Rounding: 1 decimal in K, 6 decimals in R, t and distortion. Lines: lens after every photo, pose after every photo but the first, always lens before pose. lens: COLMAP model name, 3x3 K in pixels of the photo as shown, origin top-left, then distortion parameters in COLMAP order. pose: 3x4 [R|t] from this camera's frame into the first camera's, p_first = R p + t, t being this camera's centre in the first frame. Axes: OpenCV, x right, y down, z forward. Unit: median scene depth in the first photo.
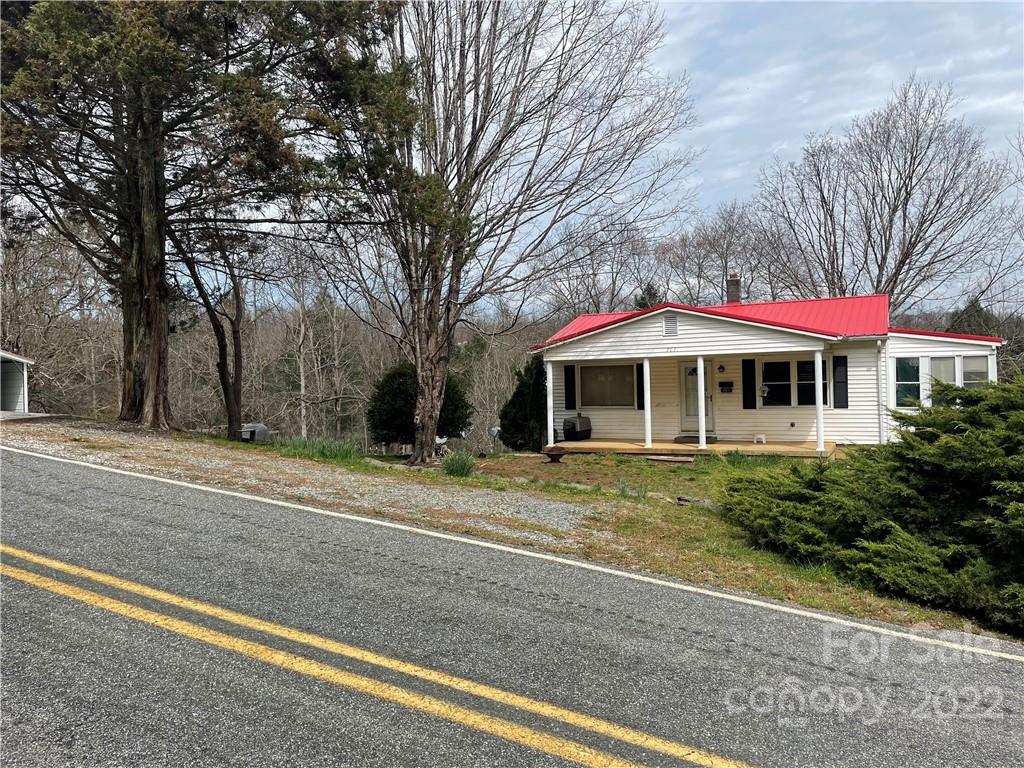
lens RADIAL K [[774.4, 0, 510.3], [0, 774.4, 378.0], [0, 0, 1]] dist [0.089786, -0.118888]
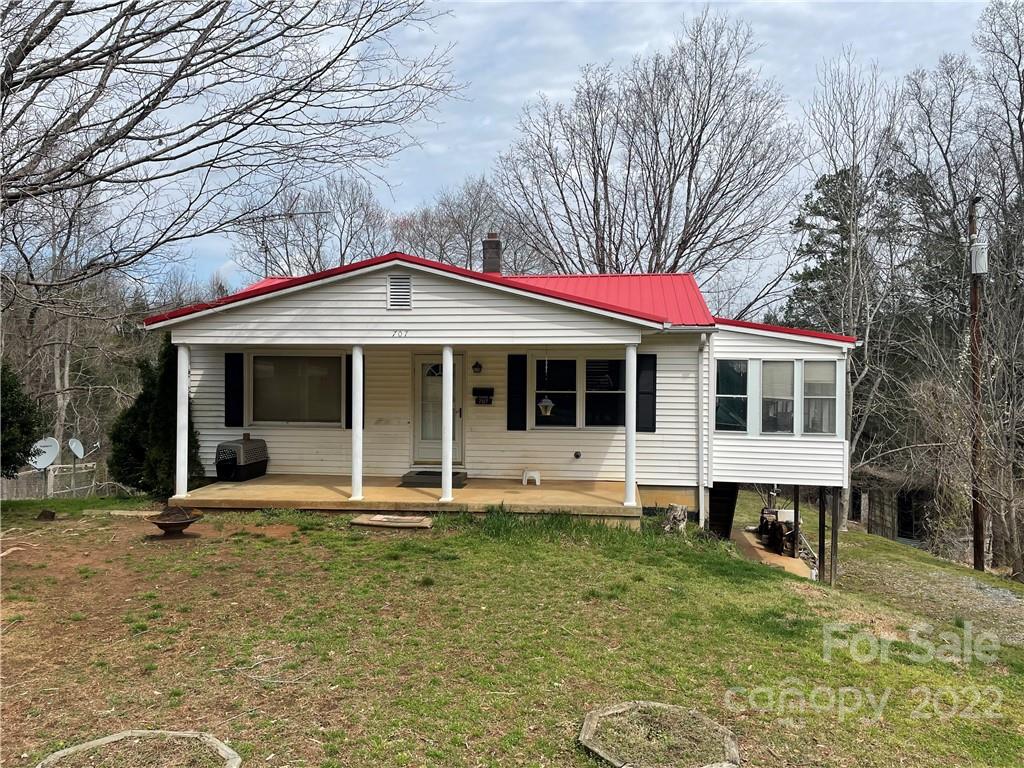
lens RADIAL K [[774.4, 0, 510.3], [0, 774.4, 378.0], [0, 0, 1]] dist [0.089786, -0.118888]
pose [[0.944863, 0.026106, 0.326424, 0.090518], [-0.030090, 0.999522, 0.007161, -0.008768], [-0.326081, -0.016588, 0.945196, 0.397593]]
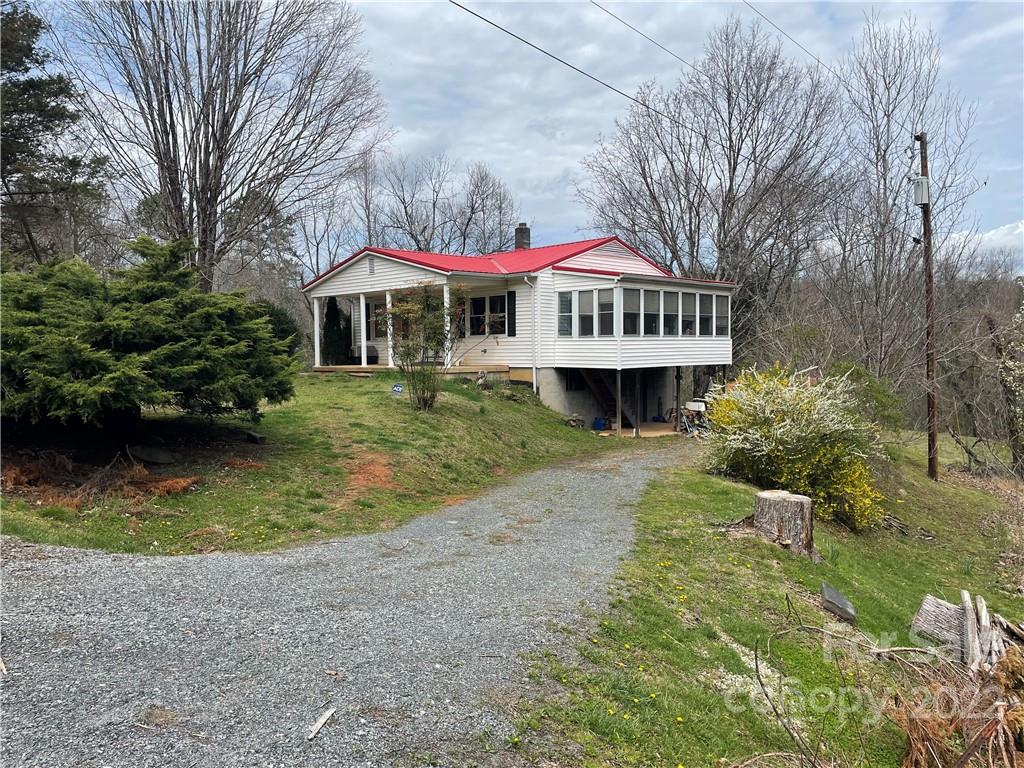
lens RADIAL K [[774.4, 0, 510.3], [0, 774.4, 378.0], [0, 0, 1]] dist [0.089786, -0.118888]
pose [[0.943910, 0.026563, -0.329134, 0.777309], [-0.012076, 0.998869, 0.045982, 0.046192], [0.329983, -0.039428, 0.943163, -0.079329]]
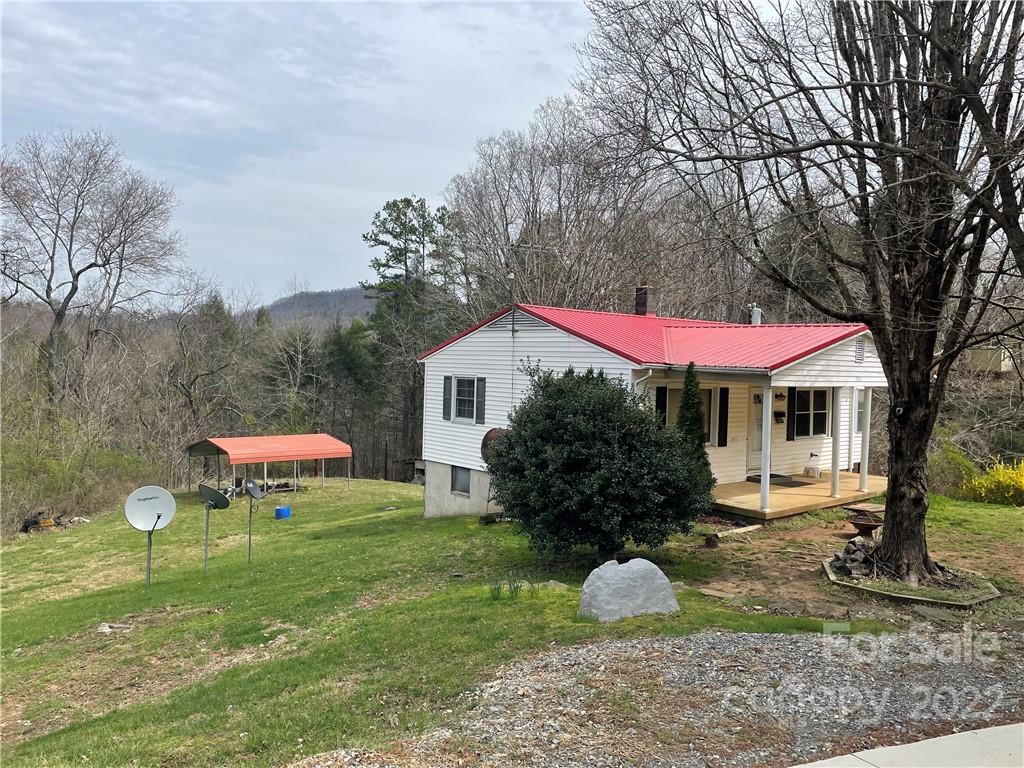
lens RADIAL K [[774.4, 0, 510.3], [0, 774.4, 378.0], [0, 0, 1]] dist [0.089786, -0.118888]
pose [[0.399835, 0.019103, 0.916388, -0.689463], [-0.037790, 0.999276, -0.004343, -0.018129], [-0.915808, -0.032894, 0.400268, 0.955493]]
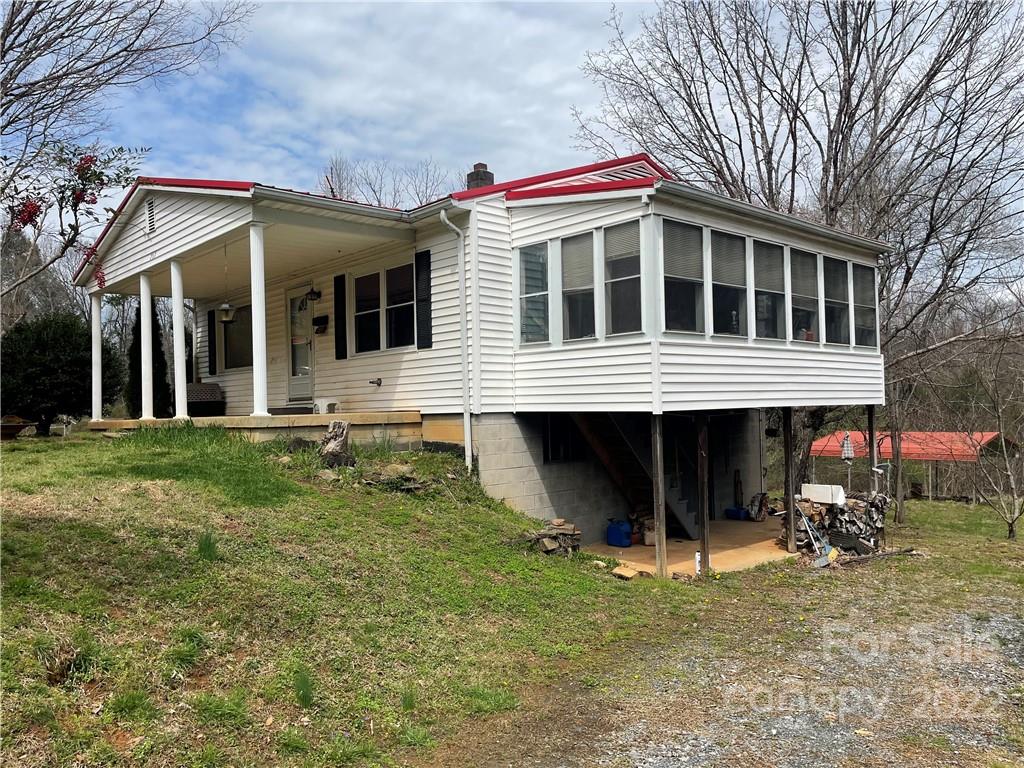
lens RADIAL K [[774.4, 0, 510.3], [0, 774.4, 378.0], [0, 0, 1]] dist [0.089786, -0.118888]
pose [[0.927983, -0.012008, -0.372430, 0.658819], [0.001688, 0.999606, -0.028024, 0.072455], [0.372620, 0.025377, 0.927637, 0.511851]]
